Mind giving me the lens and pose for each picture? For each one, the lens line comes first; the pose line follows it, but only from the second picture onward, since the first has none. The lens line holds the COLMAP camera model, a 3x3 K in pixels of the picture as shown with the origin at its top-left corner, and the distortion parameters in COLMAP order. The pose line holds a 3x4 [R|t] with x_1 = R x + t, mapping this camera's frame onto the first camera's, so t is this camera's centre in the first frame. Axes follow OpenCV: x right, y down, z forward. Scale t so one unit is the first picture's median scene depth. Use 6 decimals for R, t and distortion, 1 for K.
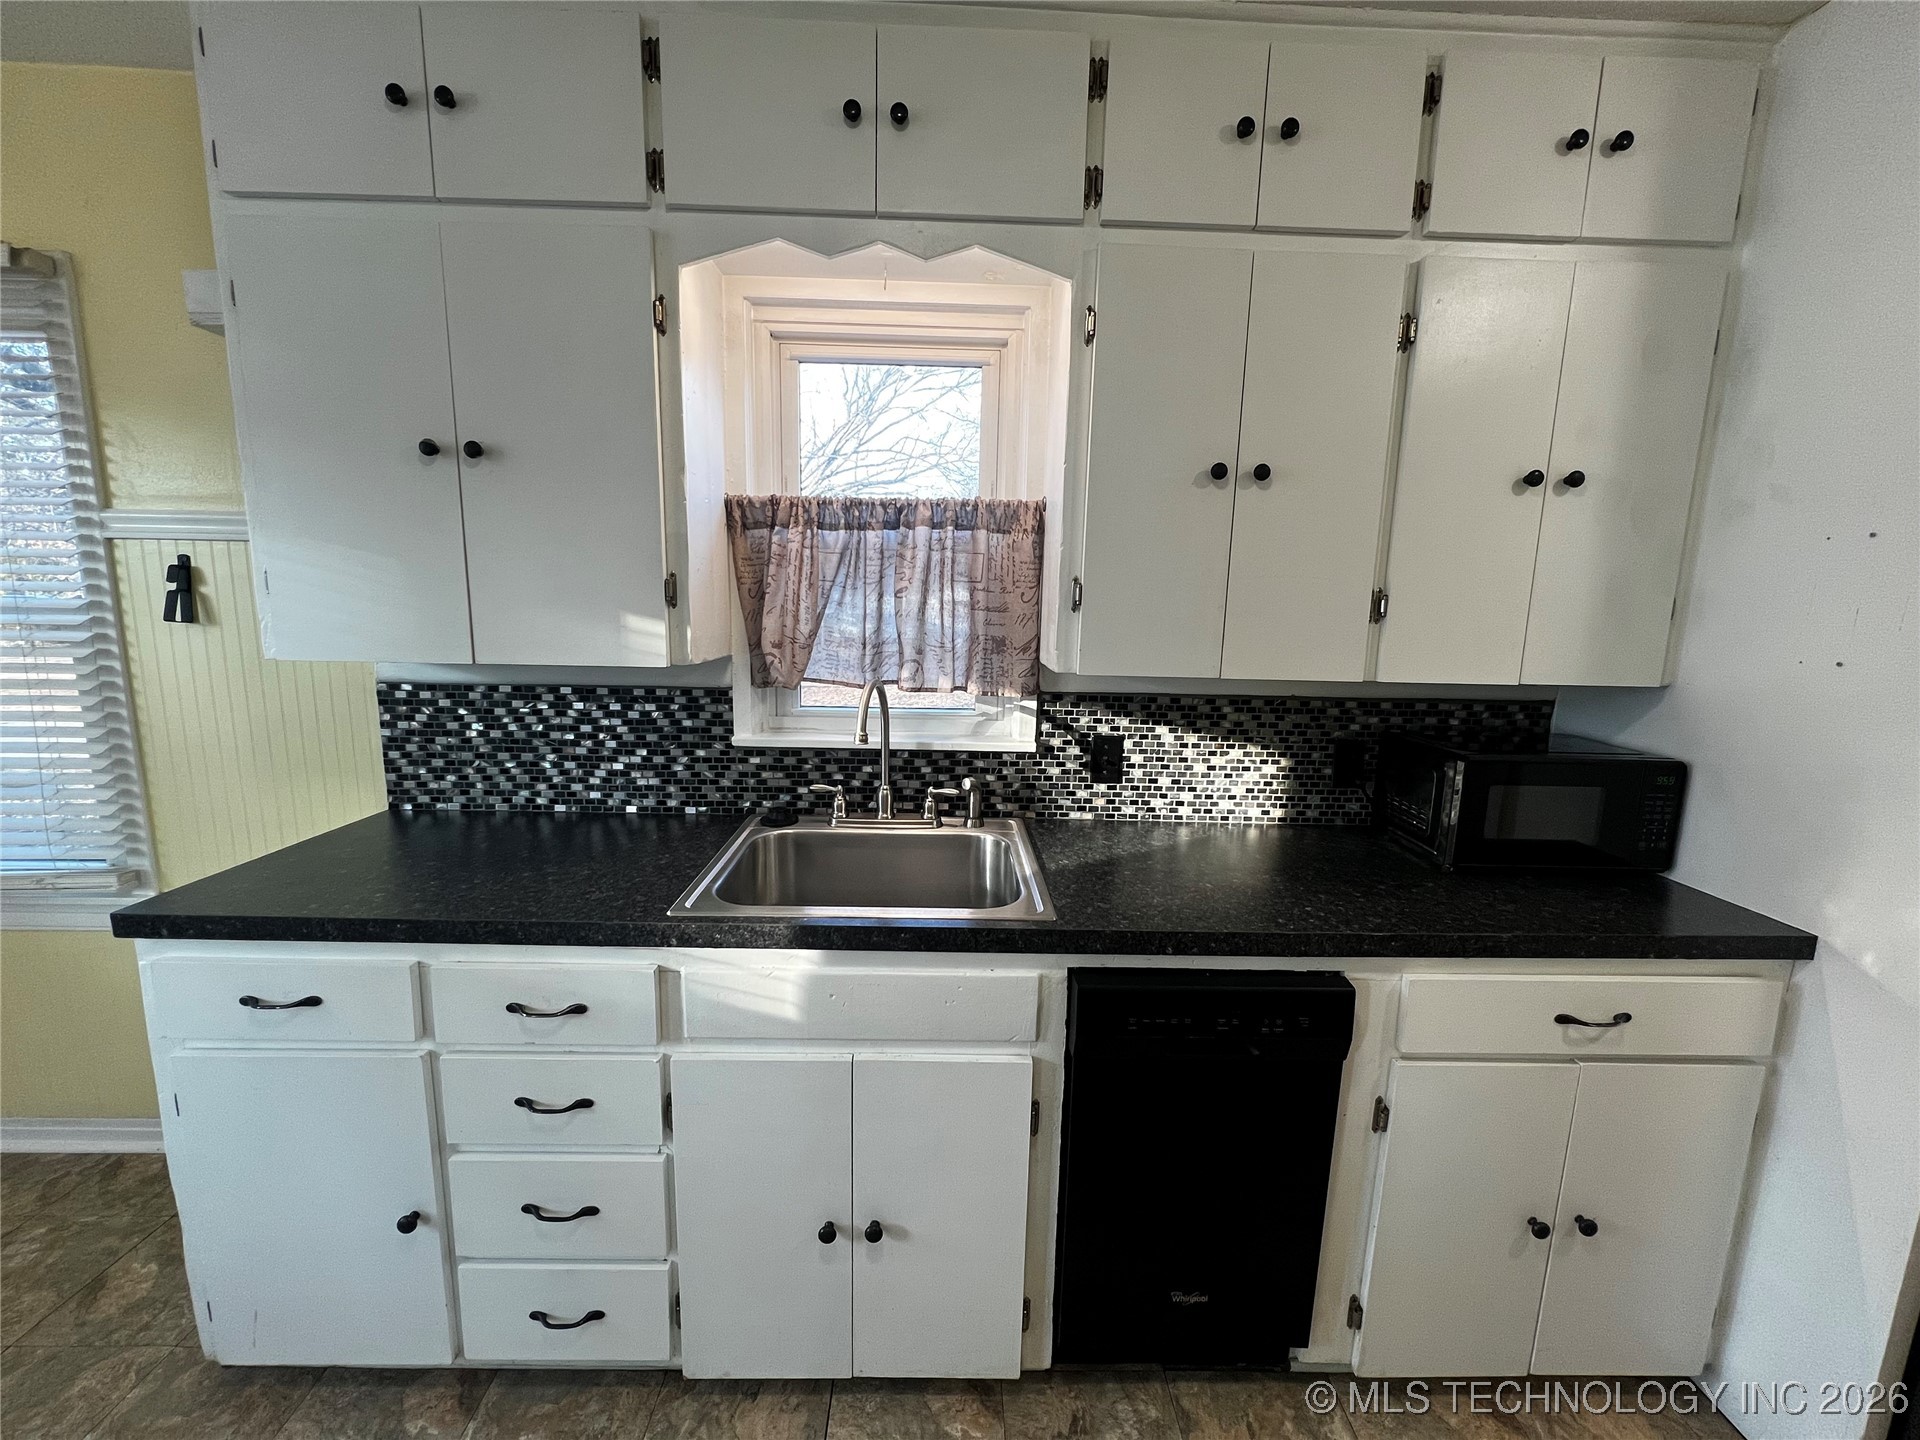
lens RADIAL K [[766.3, 0, 954.6], [0, 766.3, 718.4], [0, 0, 1]] dist [0.000868, -0.000654]
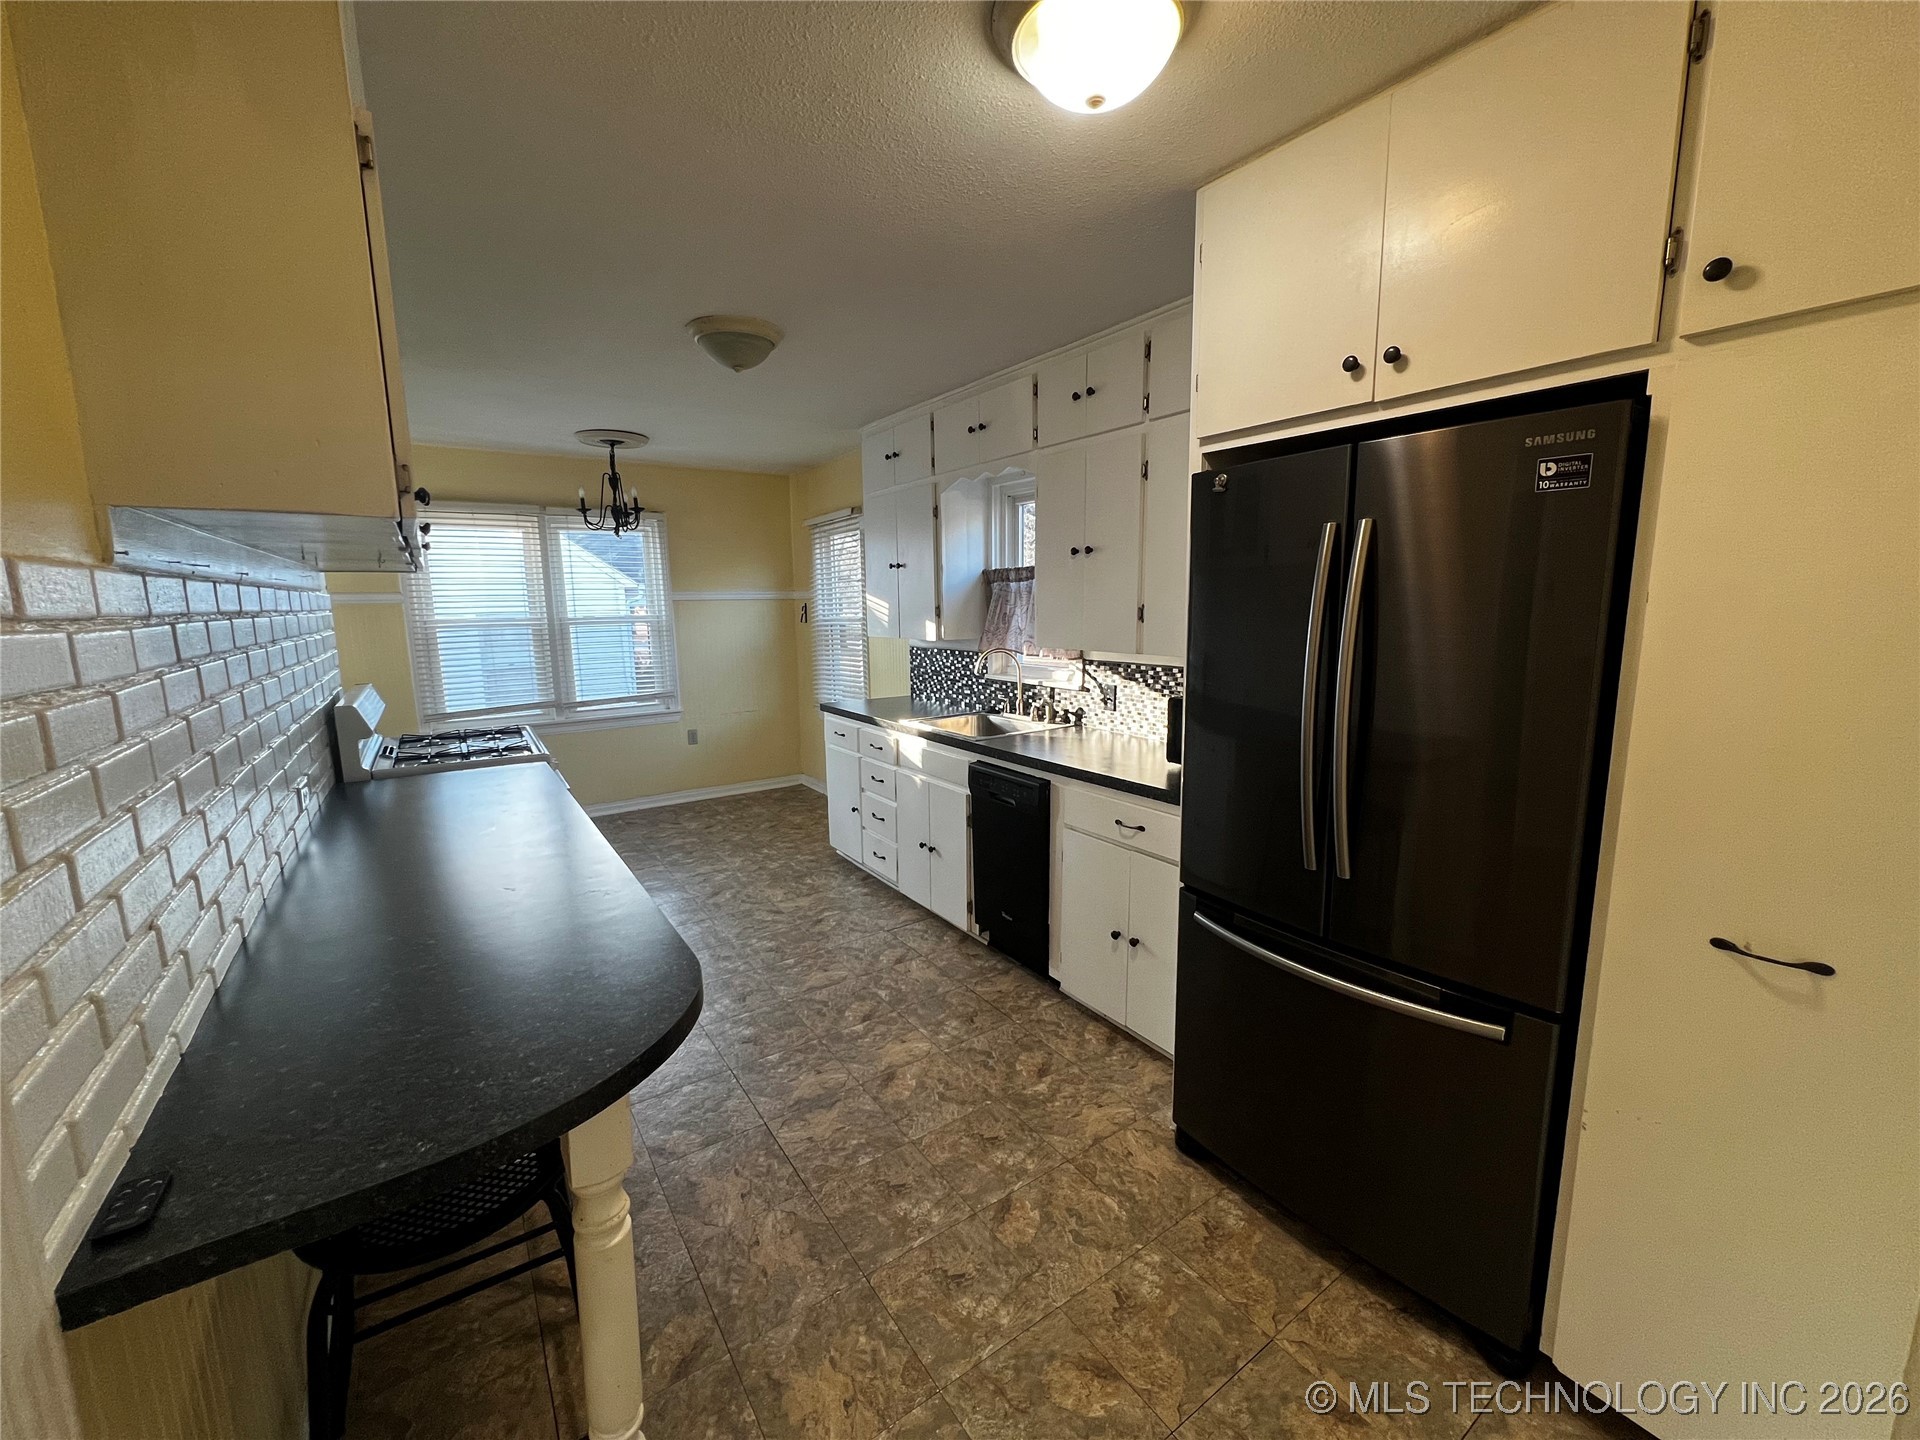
lens RADIAL K [[766.3, 0, 969.9], [0, 766.3, 722.1], [0, 0, 1]] dist [0.000868, -0.000654]
pose [[0.559397, 0.102508, -0.822537, 1.562794], [-0.104748, 0.993111, 0.052527, 0.051522], [0.822255, 0.056776, 0.566281, -0.319486]]
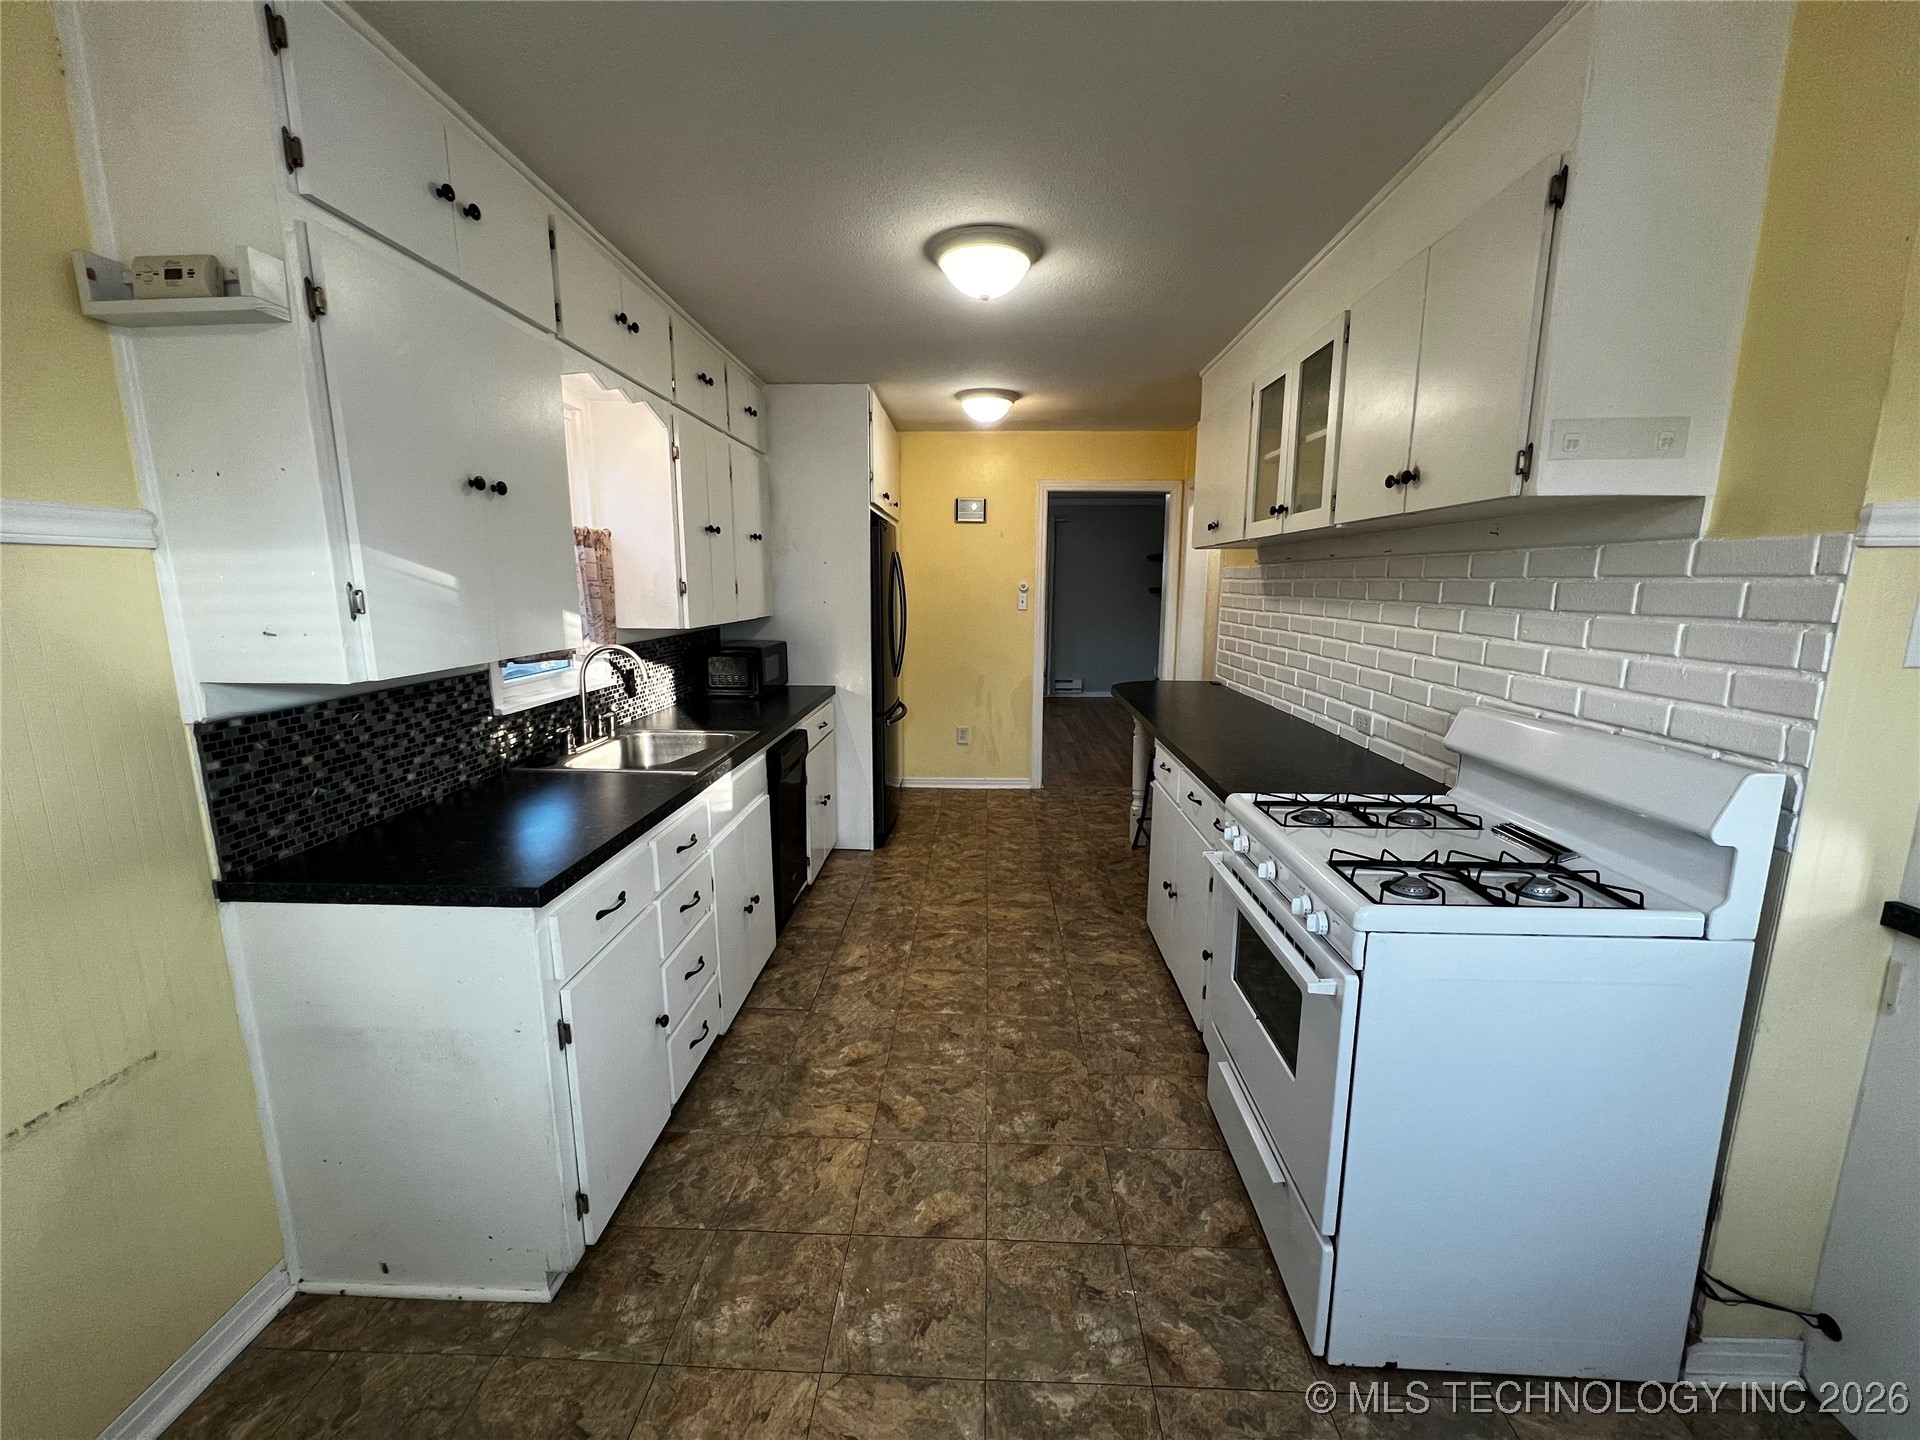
lens RADIAL K [[766.3, 0, 954.4], [0, 766.3, 712.8], [0, 0, 1]] dist [0.000868, -0.000654]
pose [[0.062152, -0.191507, 0.979521, -1.456460], [0.154309, 0.971462, 0.180141, -0.079839], [-0.986066, 0.139953, 0.089929, 0.157203]]
